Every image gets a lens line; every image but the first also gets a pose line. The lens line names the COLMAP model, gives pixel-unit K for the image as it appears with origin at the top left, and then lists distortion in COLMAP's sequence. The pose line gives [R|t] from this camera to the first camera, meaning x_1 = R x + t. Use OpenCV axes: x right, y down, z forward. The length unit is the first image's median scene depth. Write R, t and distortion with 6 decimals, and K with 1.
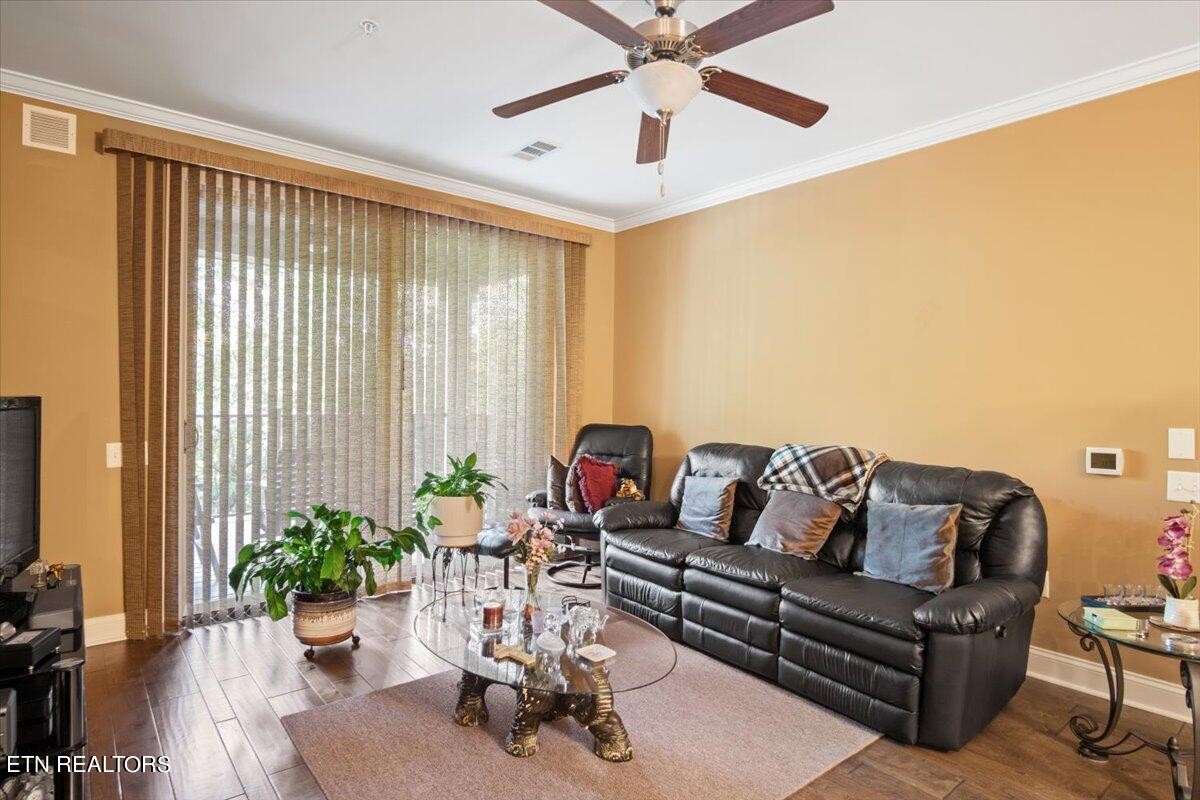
lens RADIAL K [[646.5, 0, 600.1], [0, 646.5, 402.1], [0, 0, 1]] dist [-0.003126, -0.000745]
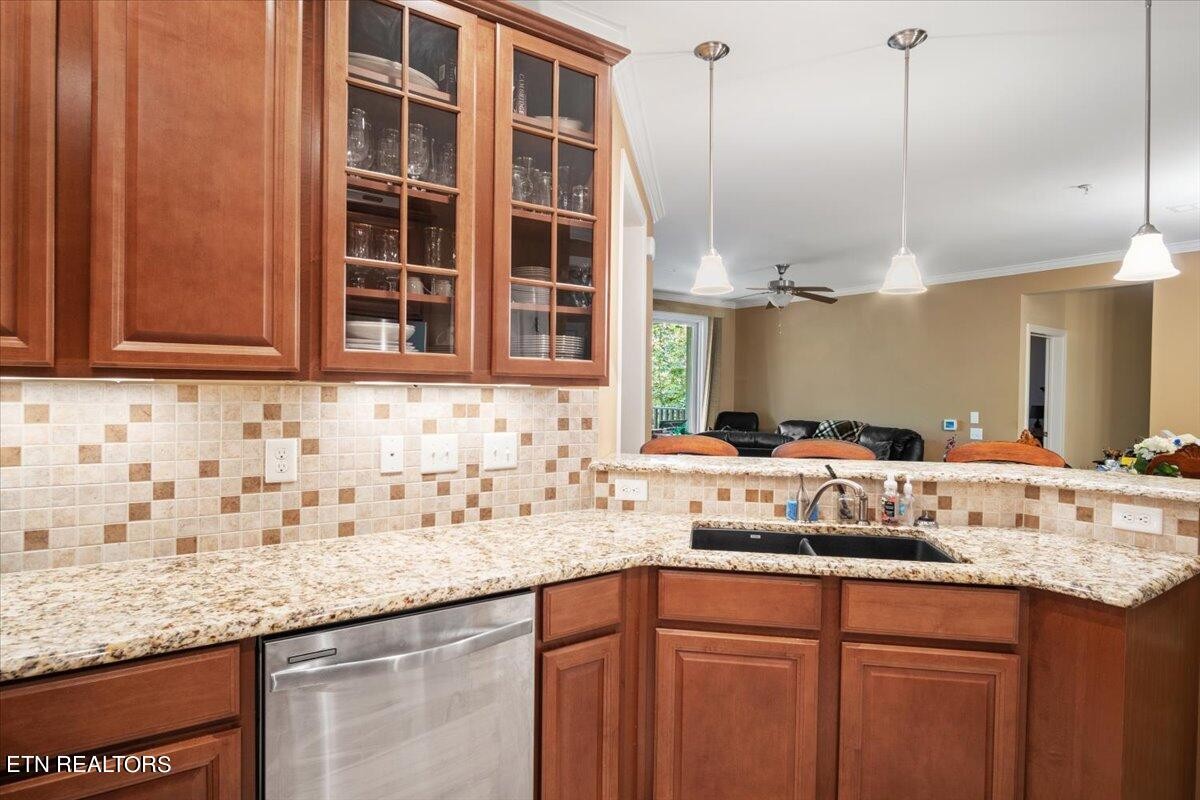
lens RADIAL K [[646.5, 0, 604.1], [0, 646.5, 398.6], [0, 0, 1]] dist [-0.003126, -0.000745]
pose [[0.996852, -0.000071, -0.079282, -0.388273], [0.000686, 0.999970, 0.007727, -0.034057], [0.079279, -0.007757, 0.996822, -1.671452]]
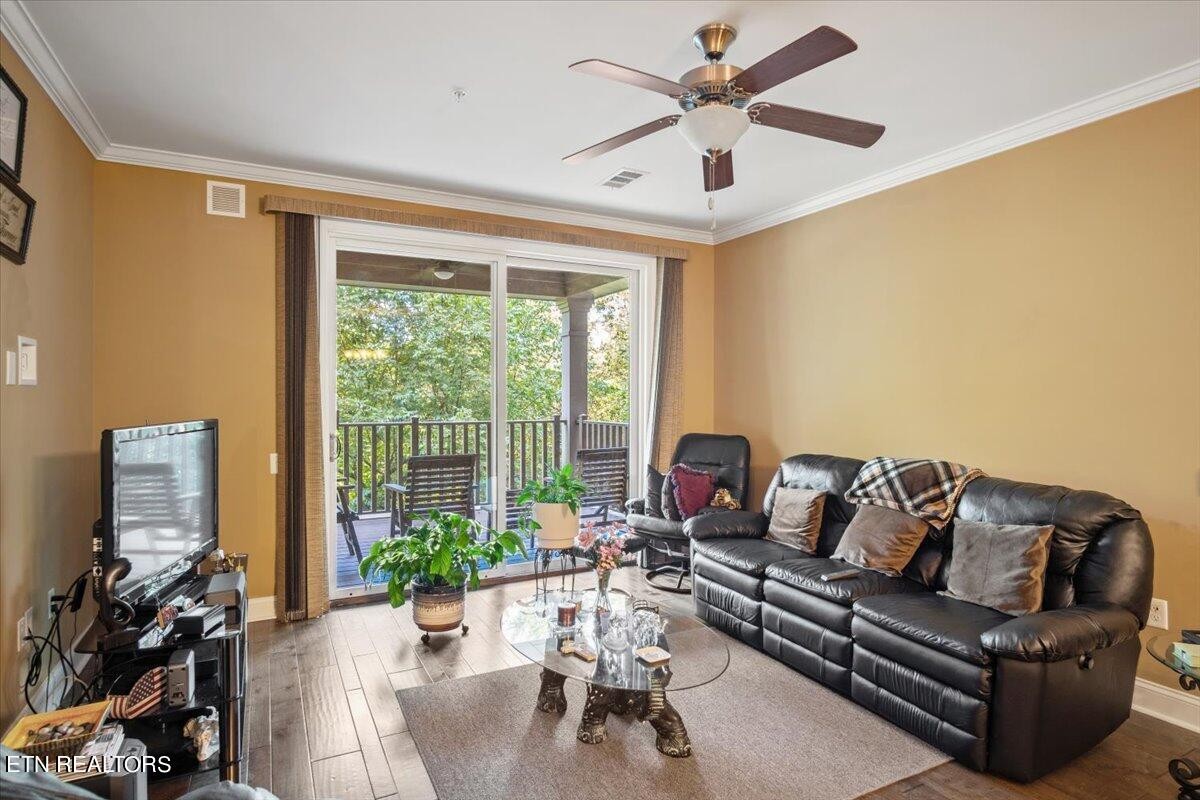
lens RADIAL K [[646.5, 0, 600.1], [0, 646.5, 402.1], [0, 0, 1]] dist [-0.003126, -0.000745]
pose [[0.978166, -0.010031, -0.207583, 0.106584], [0.009906, 0.999950, -0.001641, -0.028052], [0.207589, -0.000451, 0.978216, -0.064733]]
